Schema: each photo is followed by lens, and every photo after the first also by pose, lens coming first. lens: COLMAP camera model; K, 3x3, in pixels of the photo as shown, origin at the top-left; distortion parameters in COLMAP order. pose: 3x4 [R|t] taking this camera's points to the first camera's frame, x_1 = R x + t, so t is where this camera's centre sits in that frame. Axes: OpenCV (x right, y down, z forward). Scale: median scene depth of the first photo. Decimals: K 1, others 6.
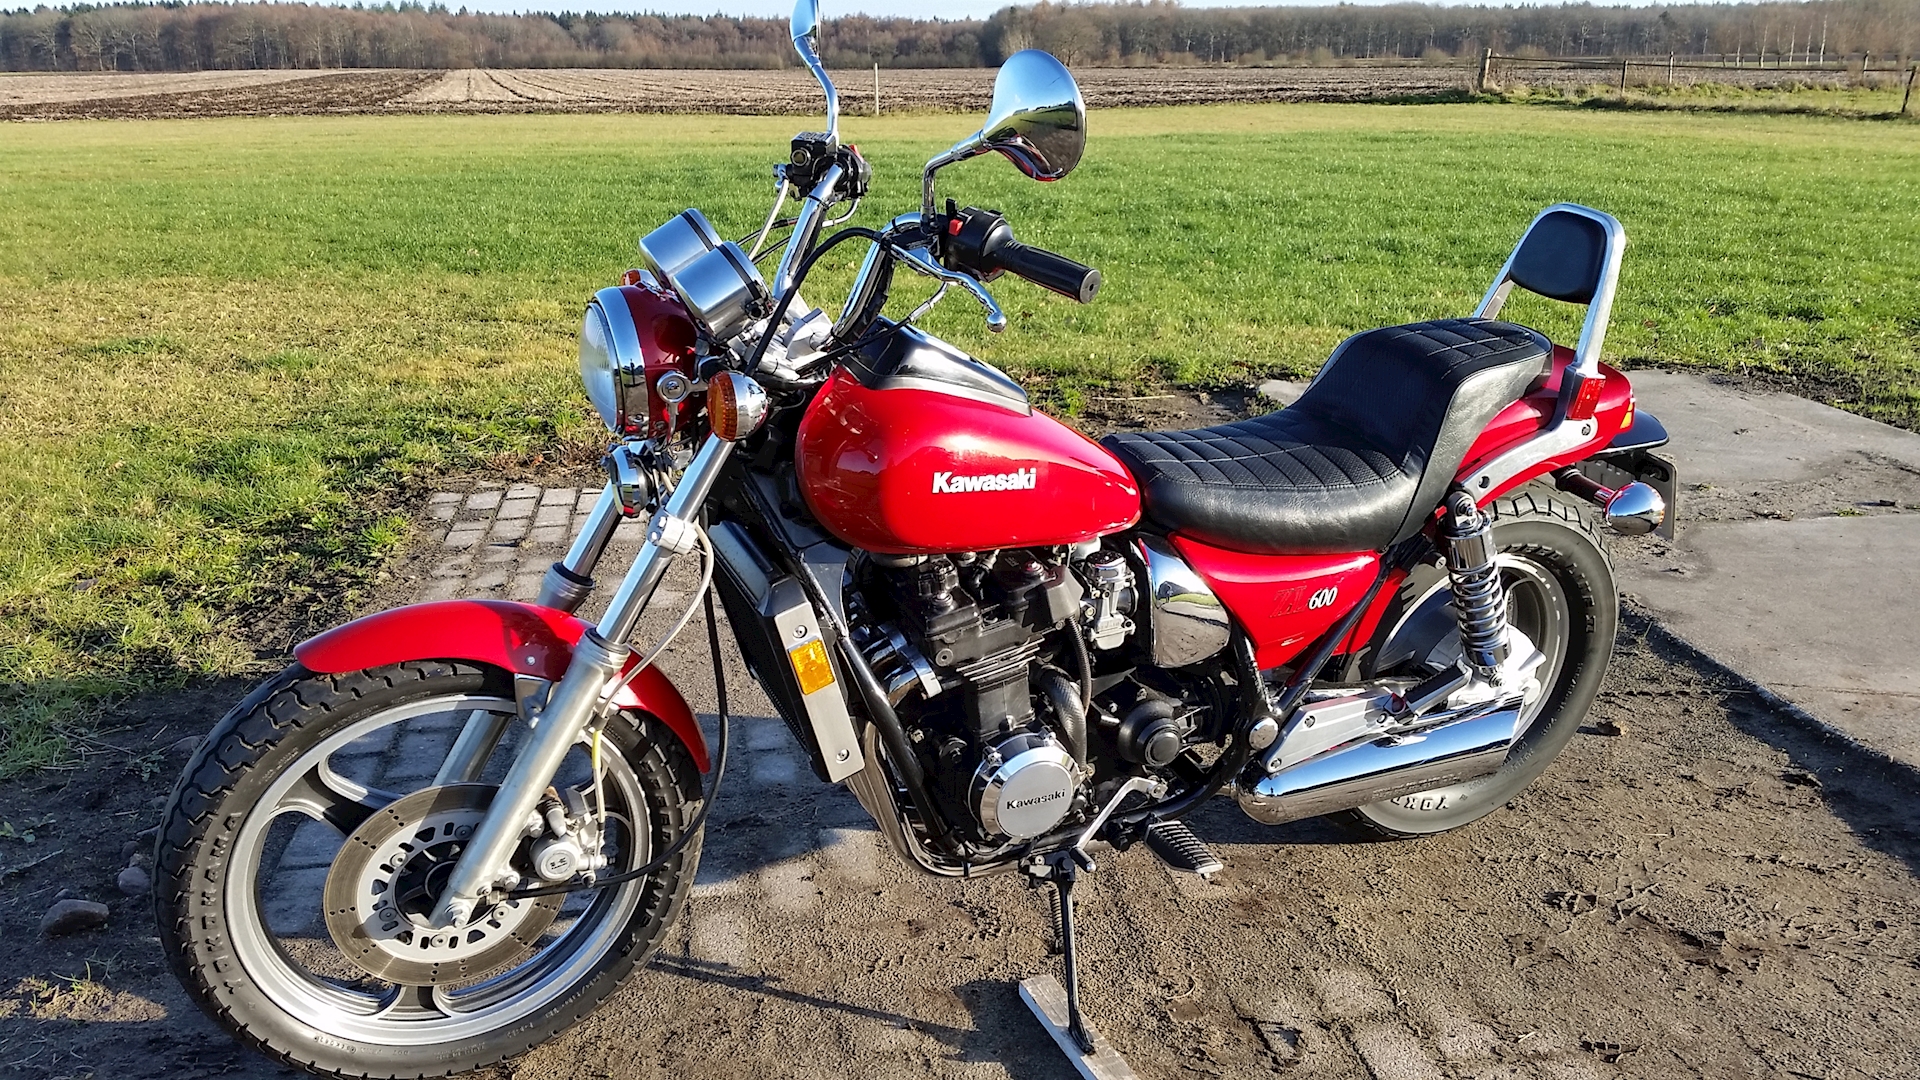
lens RADIAL K [[1545.0, 0, 938.9], [0, 1545.0, 525.8], [0, 0, 1]] dist [0.154515, -0.325735]
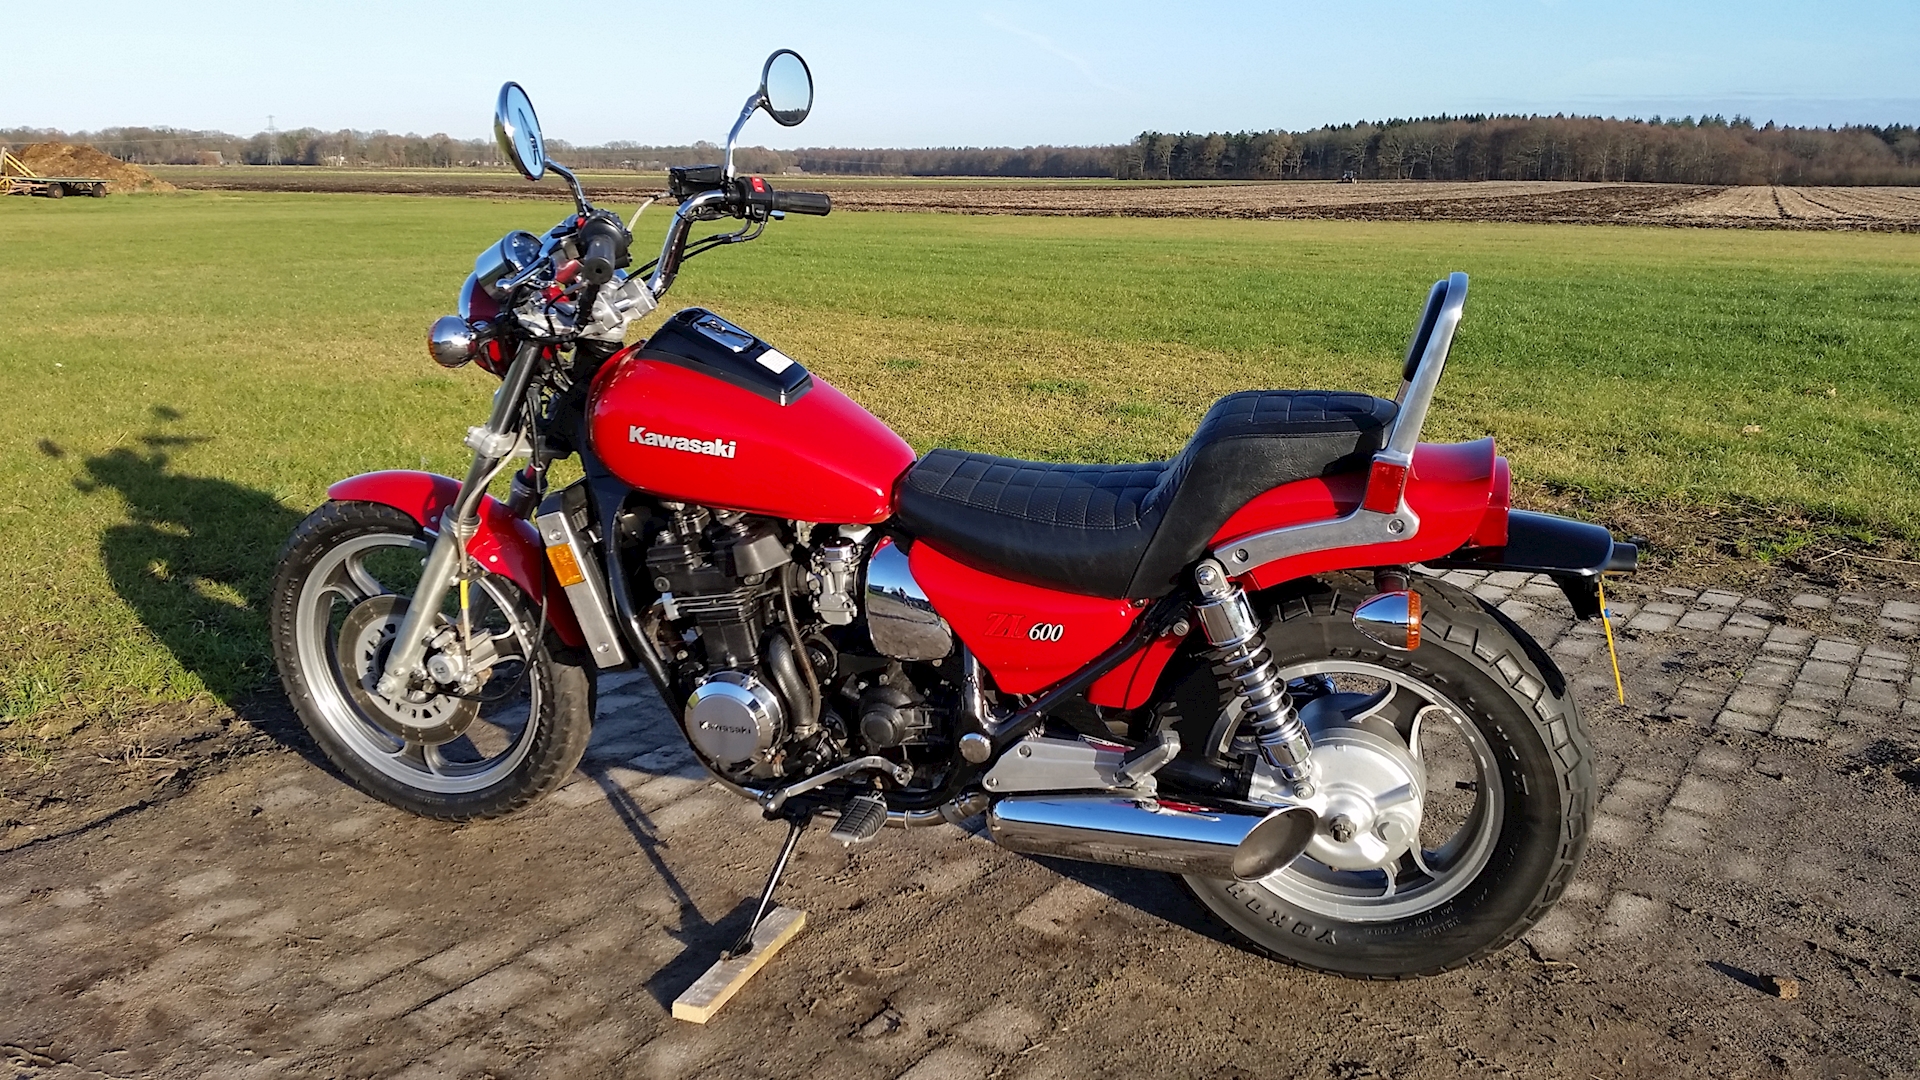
lens RADIAL K [[1551.4, 0, 960.0], [0, 1551.4, 540.0], [0, 0, 1]] dist [0.159318, -0.355028]
pose [[0.728153, 0.169477, -0.664131, 0.947683], [-0.209262, 0.977654, 0.020050, -0.022608], [0.652689, 0.124378, 0.747347, 0.219321]]
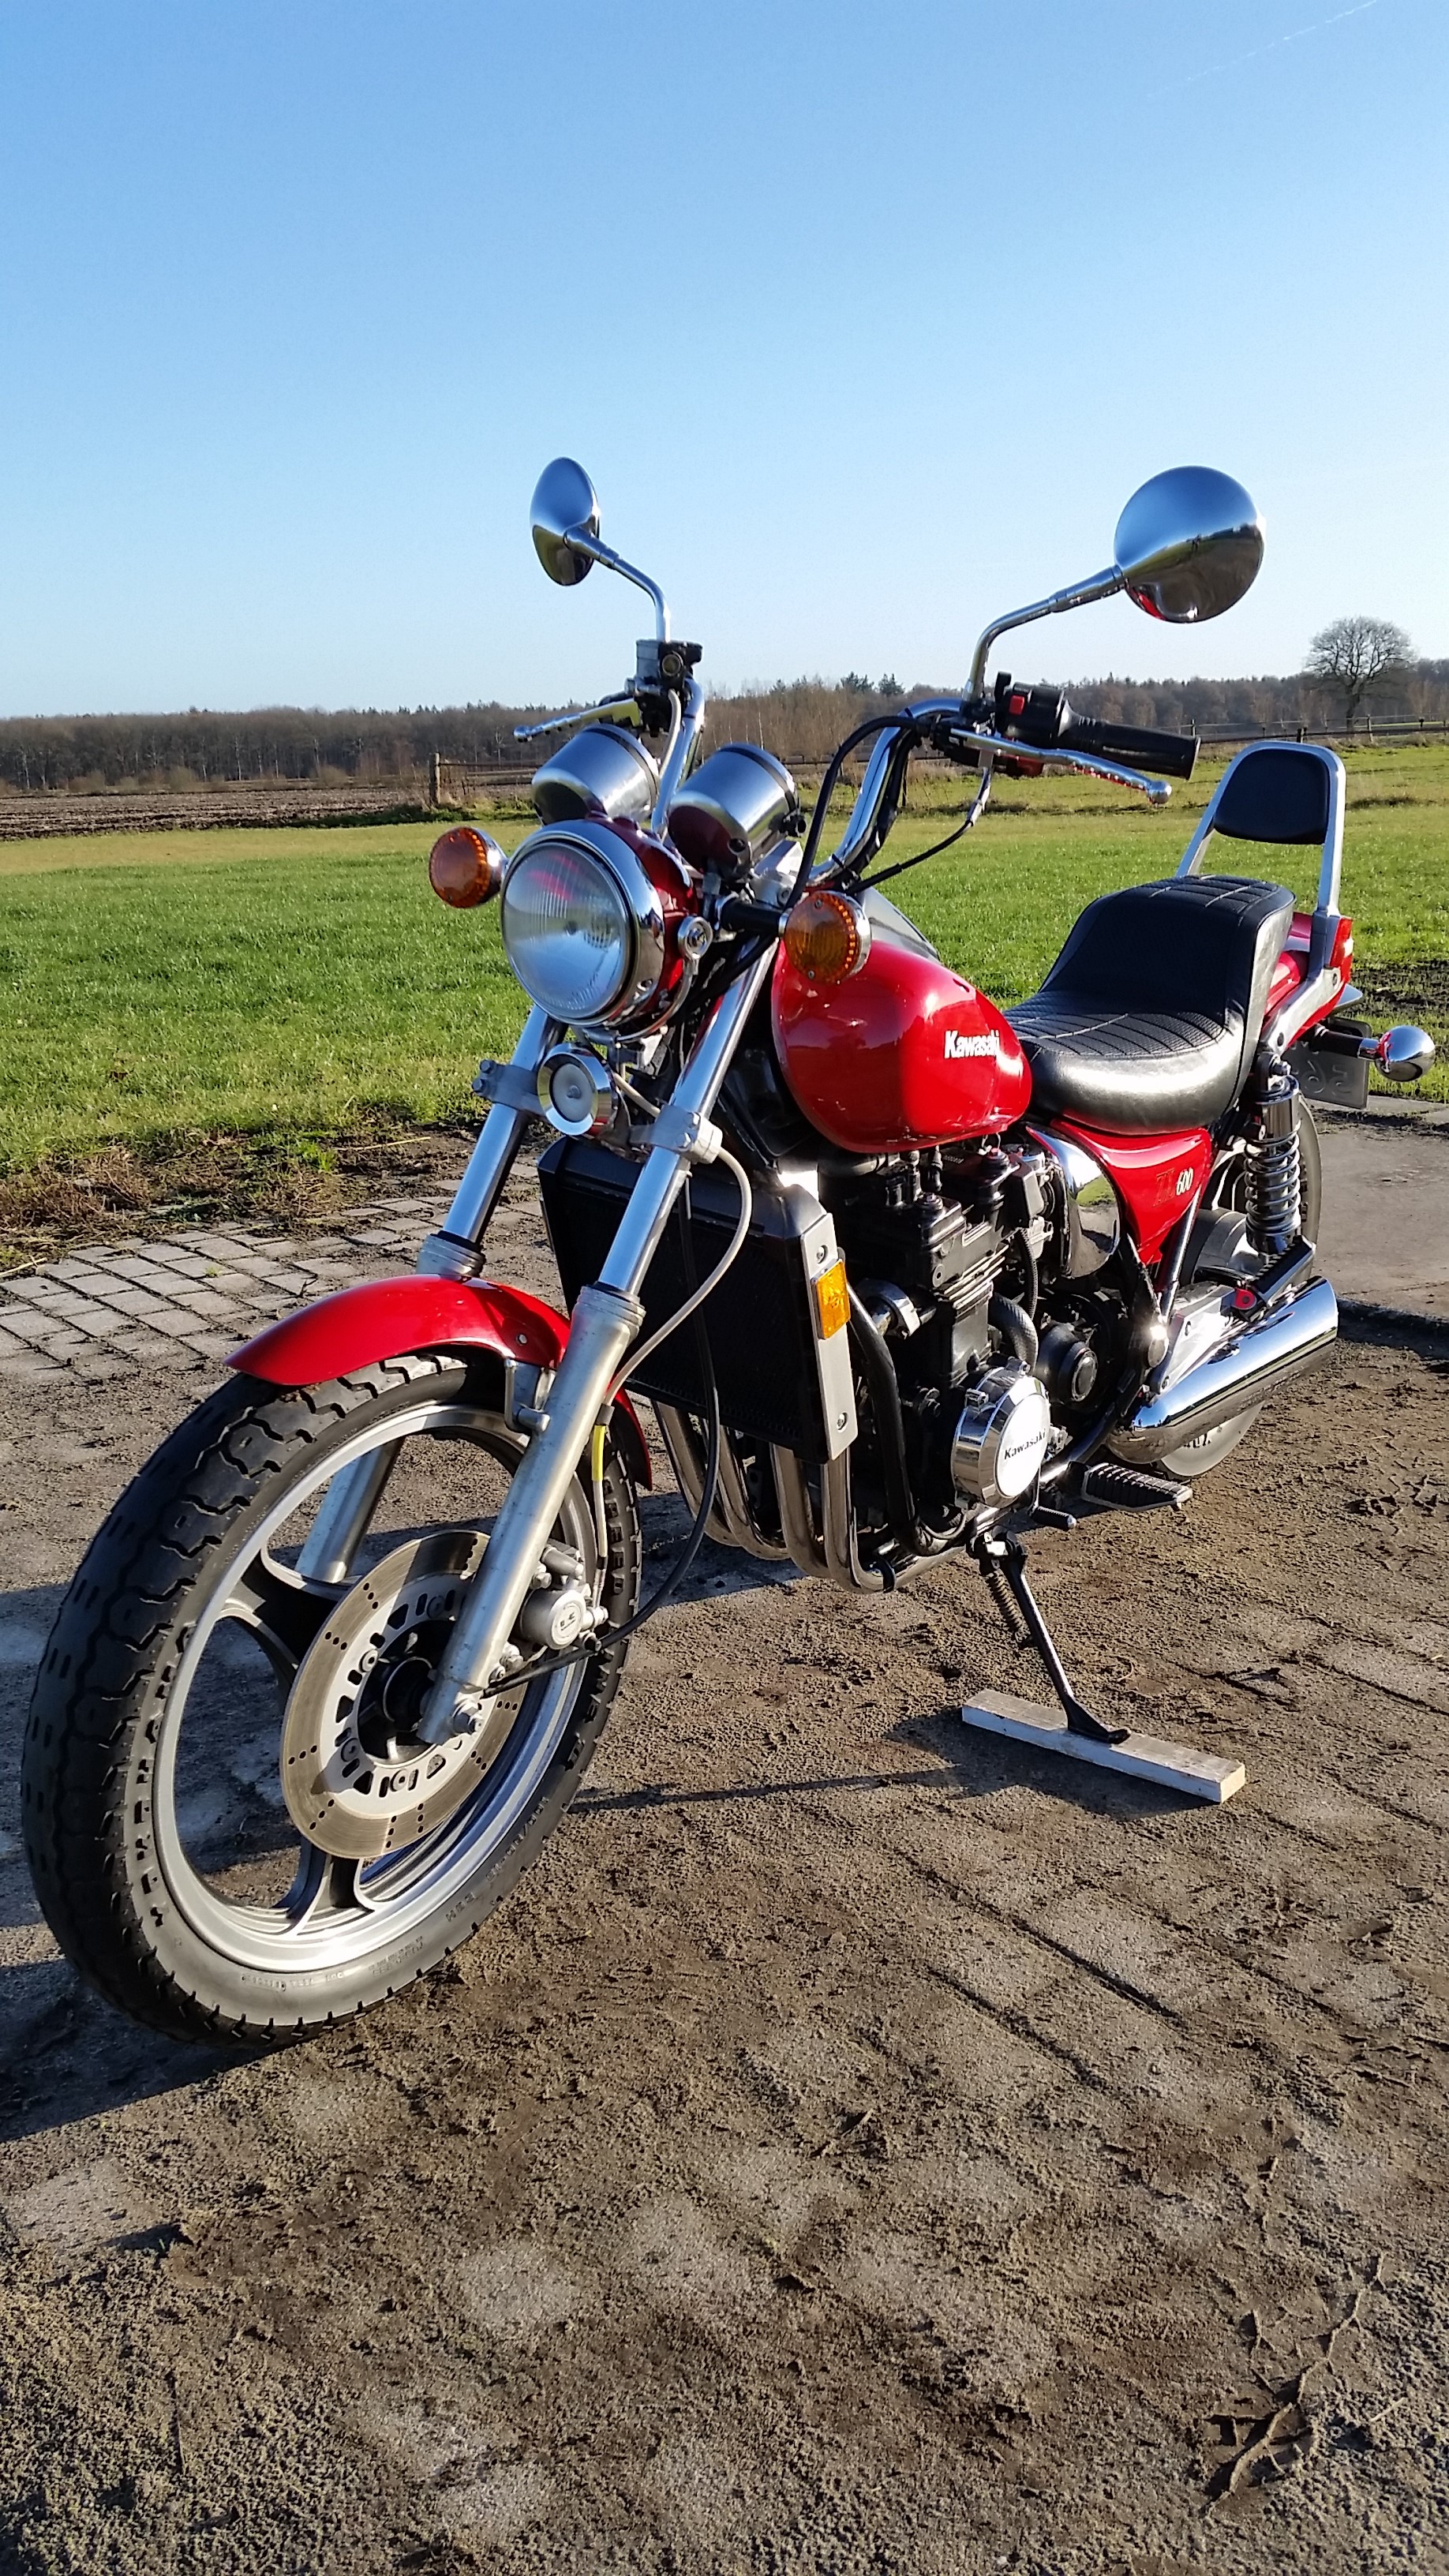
lens RADIAL K [[2059.5, 0, 741.4], [0, 2059.5, 1247.5], [0, 0, 1]] dist [0.220953, -0.510619]
pose [[0.884497, -0.140565, 0.444867, -0.537513], [0.171423, 0.984750, -0.029677, 0.081735], [-0.433911, 0.102510, 0.895105, 0.079361]]
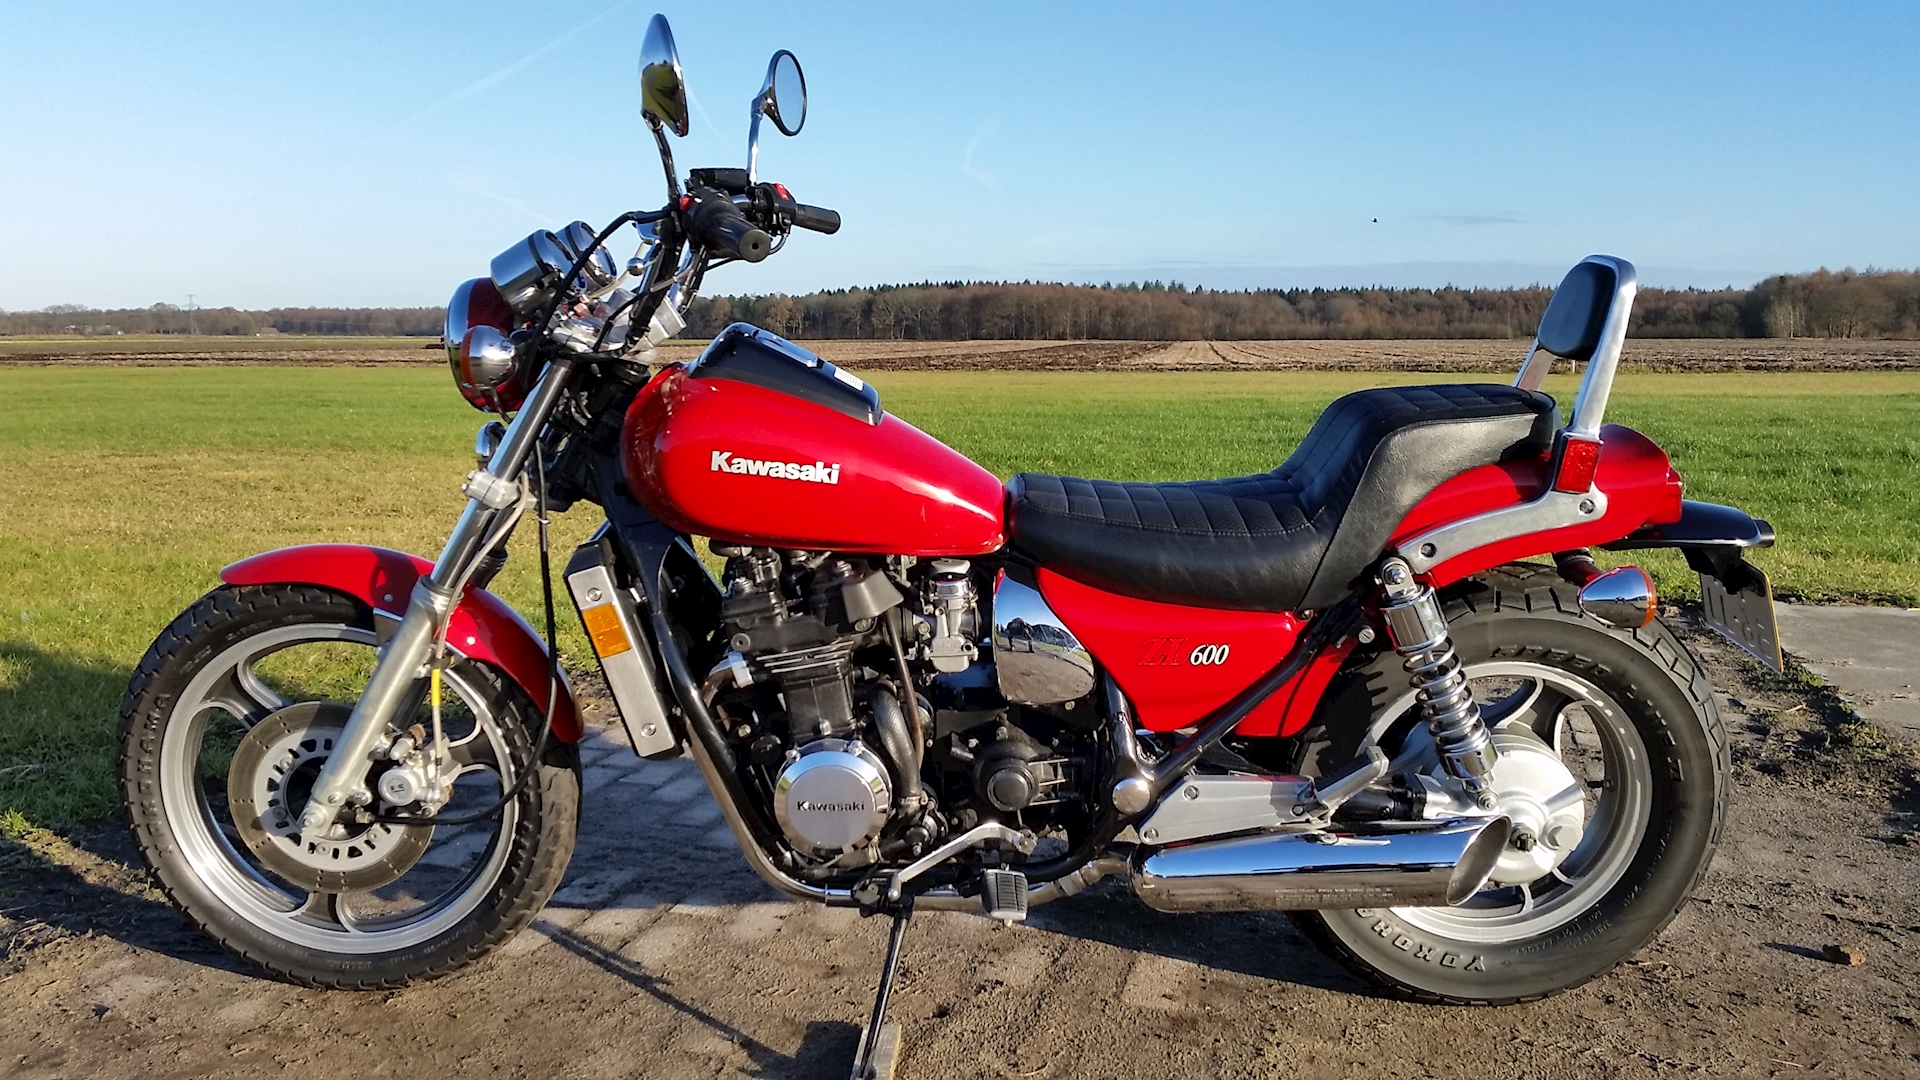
lens RADIAL K [[1539.9, 0, 953.3], [0, 1539.9, 540.0], [0, 0, 1]] dist [0.130349, -0.230036]
pose [[0.903361, 0.060074, -0.424654, 0.537494], [-0.126176, 0.983548, -0.129276, 0.126982], [0.409901, 0.170364, 0.896079, 0.125992]]
